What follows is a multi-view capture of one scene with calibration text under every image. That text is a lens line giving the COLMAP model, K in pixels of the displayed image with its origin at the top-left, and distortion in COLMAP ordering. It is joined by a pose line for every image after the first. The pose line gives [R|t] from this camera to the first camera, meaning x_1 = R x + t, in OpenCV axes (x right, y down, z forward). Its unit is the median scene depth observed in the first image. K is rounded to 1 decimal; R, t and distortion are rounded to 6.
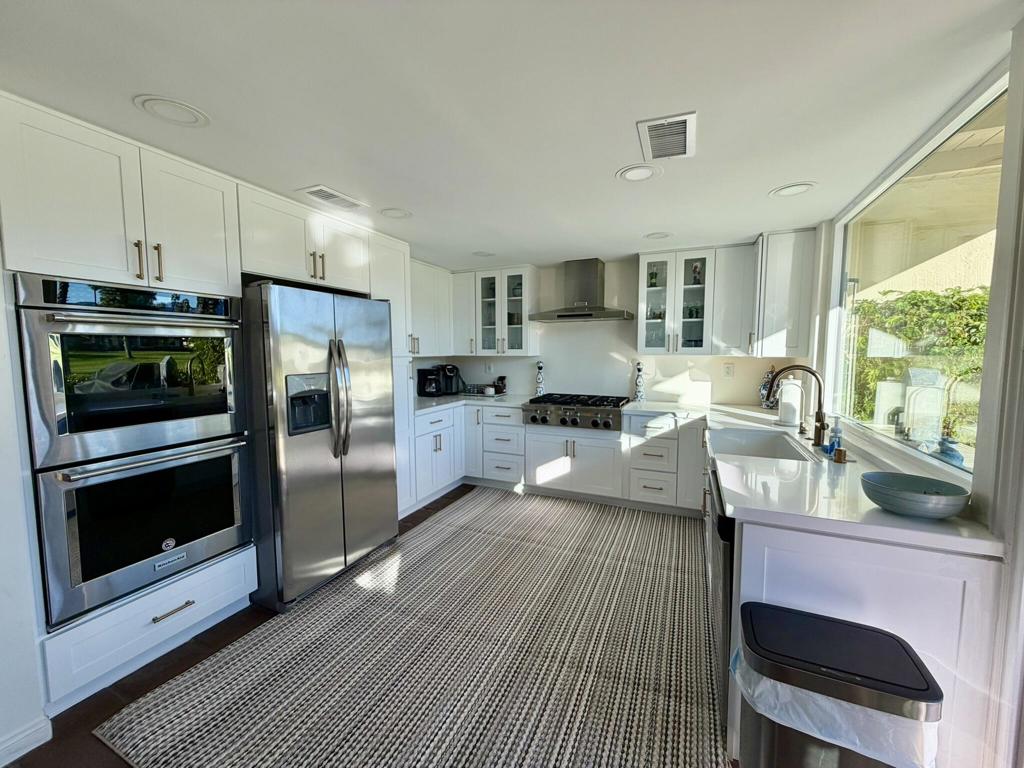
lens RADIAL K [[409.6, 0, 509.9], [0, 409.6, 385.2], [0, 0, 1]] dist [-0.001124, -0.000147]
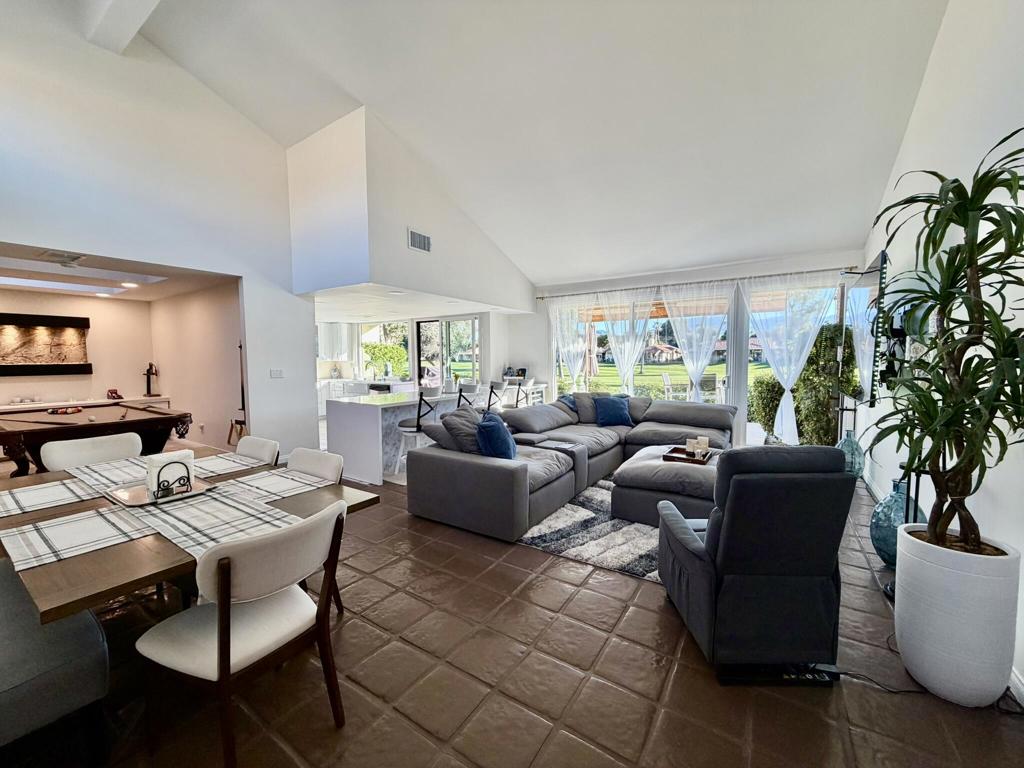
lens RADIAL K [[409.6, 0, 514.1], [0, 409.6, 384.2], [0, 0, 1]] dist [-0.001124, -0.000147]
pose [[0.141116, -0.062425, 0.988023, -2.006923], [0.086993, 0.994931, 0.050436, 0.058053], [-0.986163, 0.078834, 0.145832, -0.655427]]
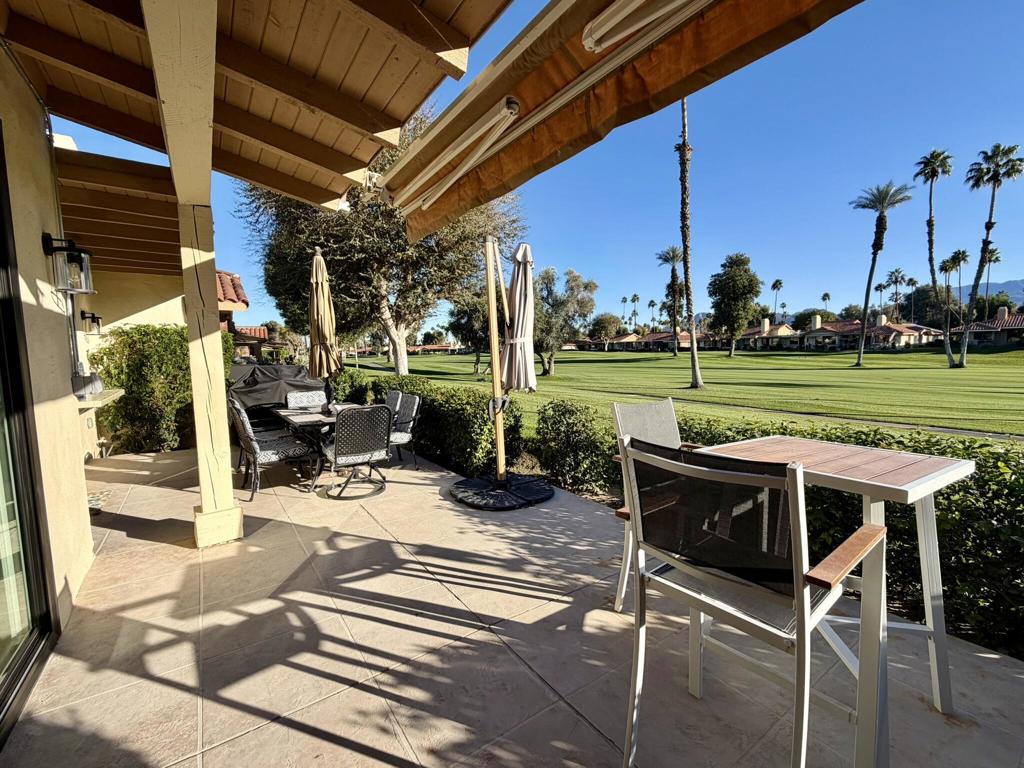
lens RADIAL K [[440.5, 0, 511.7], [0, 440.5, 383.6], [0, 0, 1]] dist [-0.002651, -0.001130]
pose [[0.509761, -0.074761, 0.857061, 0.072883], [0.090665, 0.995338, 0.032897, 0.143395], [-0.855525, 0.060936, 0.514163, -1.537699]]
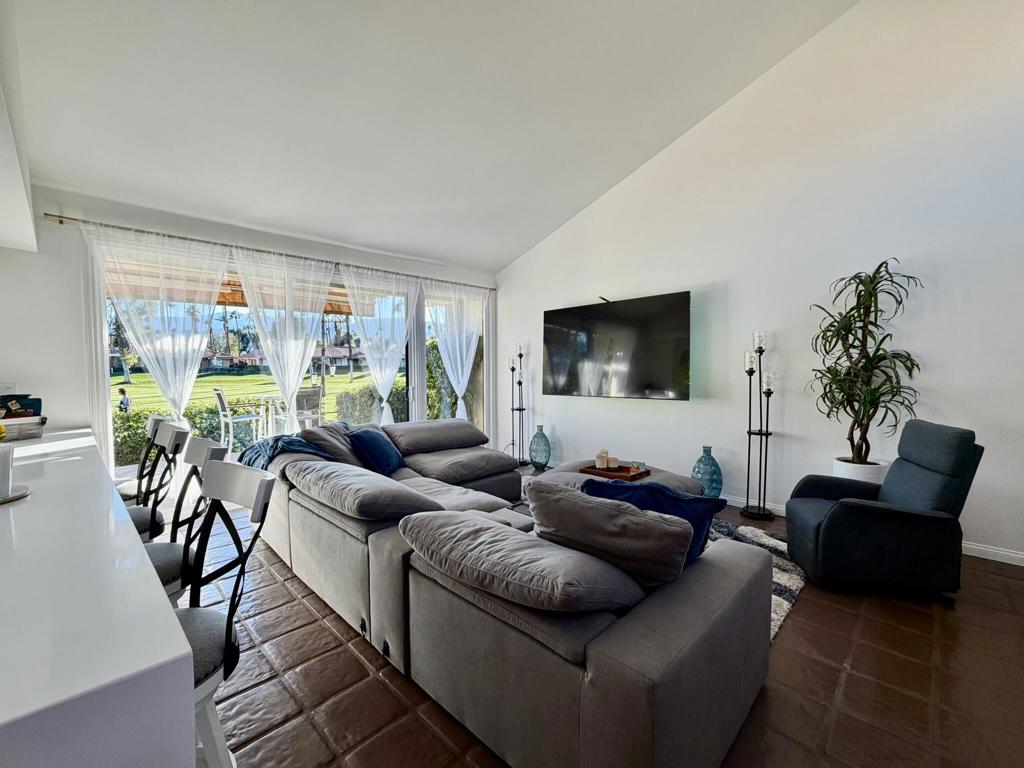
lens RADIAL K [[440.5, 0, 512.3], [0, 440.5, 387.0], [0, 0, 1]] dist [-0.002651, -0.001130]
pose [[-0.941549, -0.012249, 0.336653, -1.079718], [0.031096, 0.991912, 0.123060, 0.004484], [-0.335437, 0.126335, -0.933553, 0.087440]]
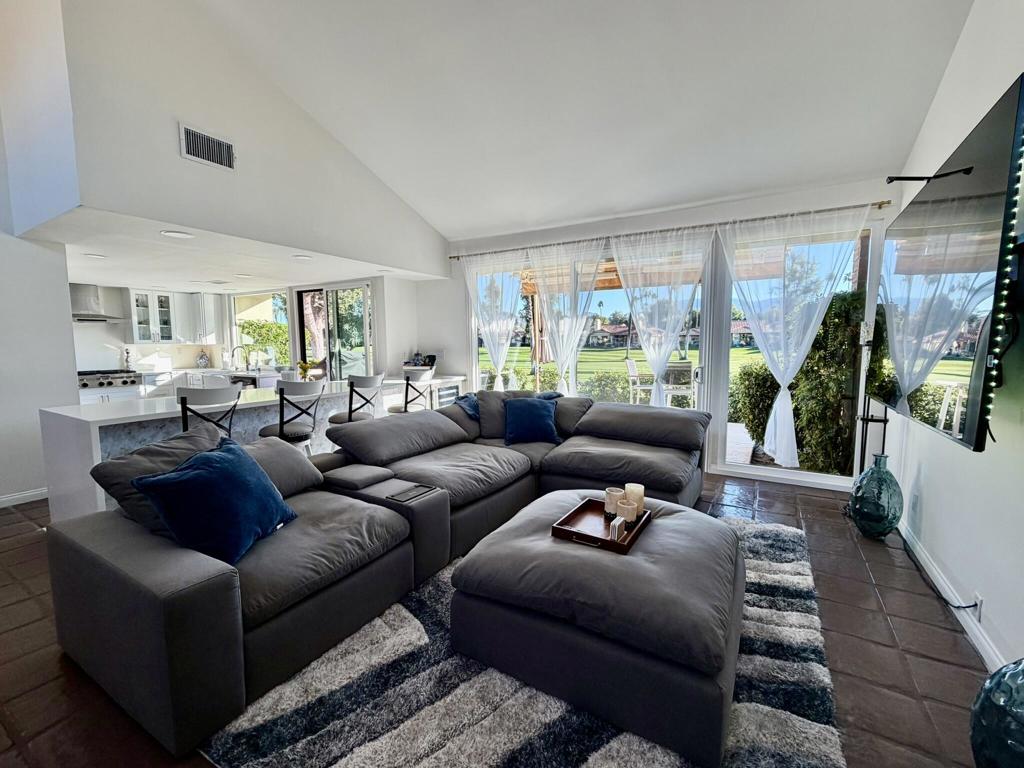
lens RADIAL K [[440.5, 0, 516.7], [0, 440.5, 384.0], [0, 0, 1]] dist [-0.002651, -0.001130]
pose [[0.092302, -0.094050, 0.991279, -1.518804], [0.086295, 0.992539, 0.086134, 0.081991], [-0.991985, 0.077592, 0.099729, -0.877311]]
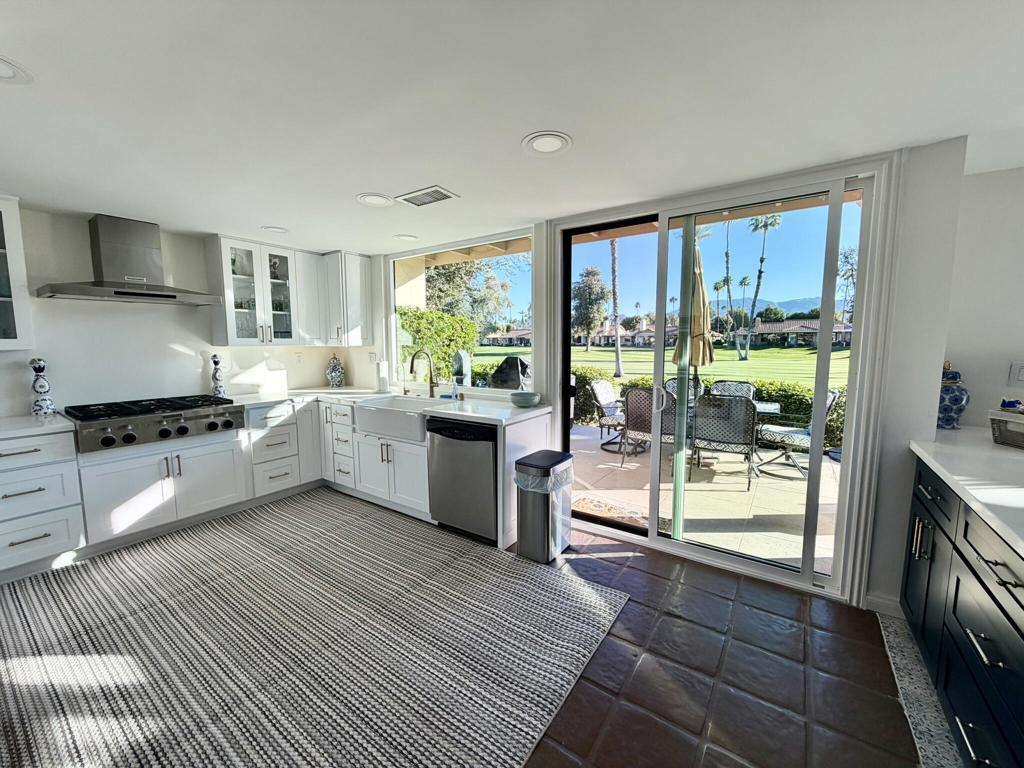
lens RADIAL K [[409.6, 0, 508.1], [0, 409.6, 383.3], [0, 0, 1]] dist [-0.001124, -0.000147]
pose [[0.183654, -0.098101, 0.978083, -0.502422], [0.086821, 0.992738, 0.083269, -0.013041], [-0.979149, 0.069626, 0.190838, 0.220920]]
